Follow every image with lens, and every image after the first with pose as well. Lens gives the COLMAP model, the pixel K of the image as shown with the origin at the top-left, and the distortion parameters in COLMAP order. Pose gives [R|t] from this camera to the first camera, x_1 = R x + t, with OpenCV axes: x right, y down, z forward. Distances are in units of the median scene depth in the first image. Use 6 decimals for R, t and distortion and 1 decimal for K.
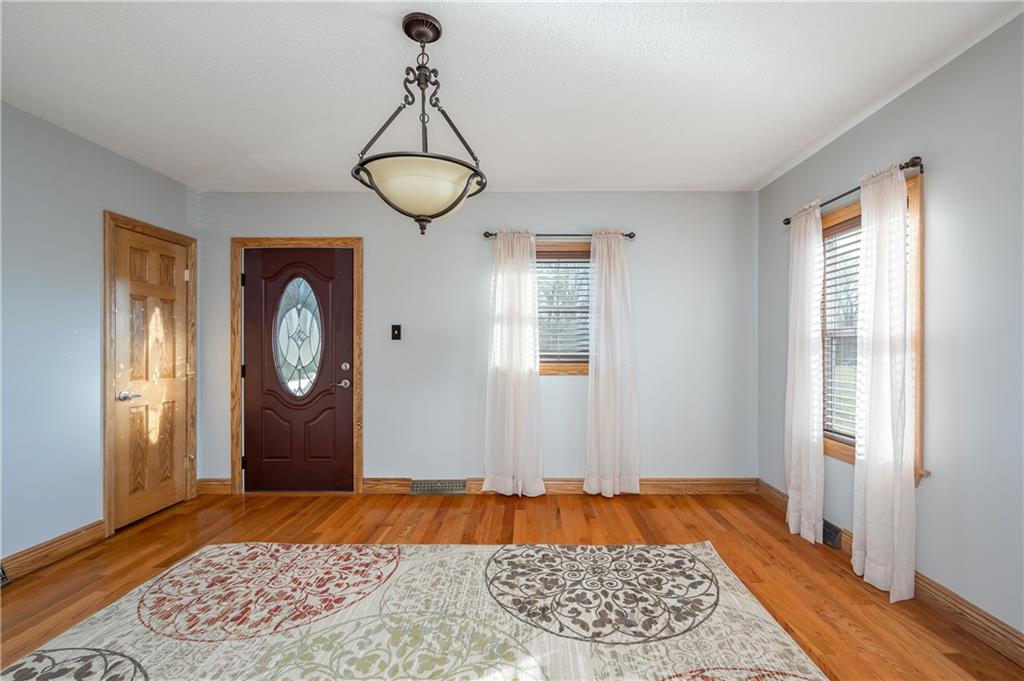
lens RADIAL K [[455.2, 0, 512.0], [0, 455.2, 340.5], [0, 0, 1]] dist [-0.001021, -0.000297]
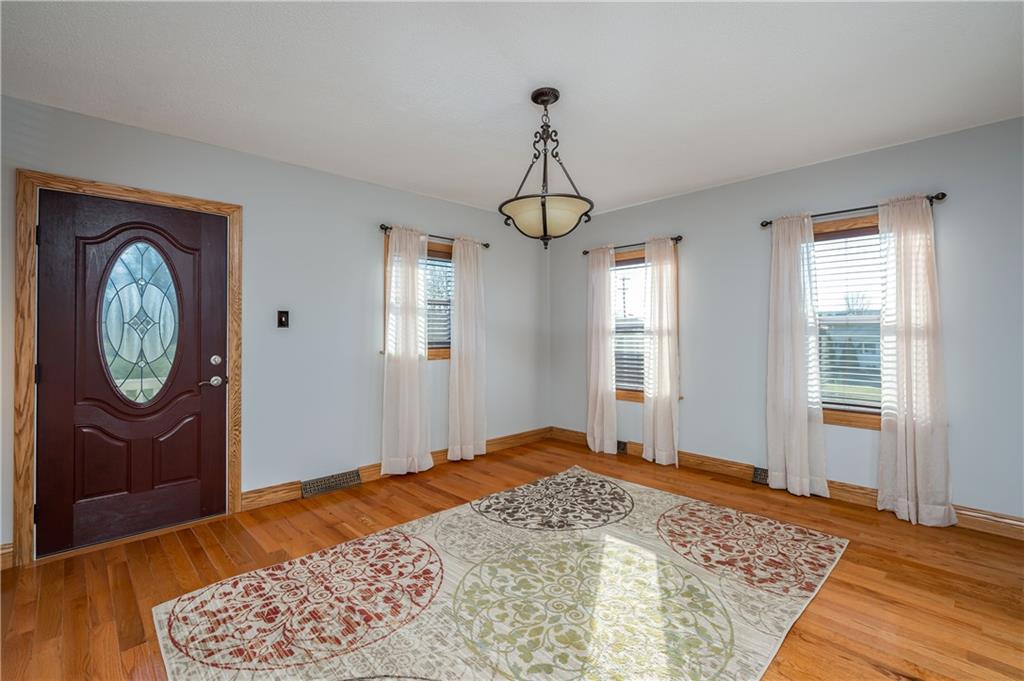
lens RADIAL K [[456.5, 0, 511.5], [0, 456.5, 321.5], [0, 0, 1]] dist [0.000419, 0.000229]
pose [[0.723291, 0.016145, 0.690354, -0.792071], [-0.003114, 0.999793, -0.020120, 0.004547], [-0.690536, 0.012403, 0.723192, 0.067583]]
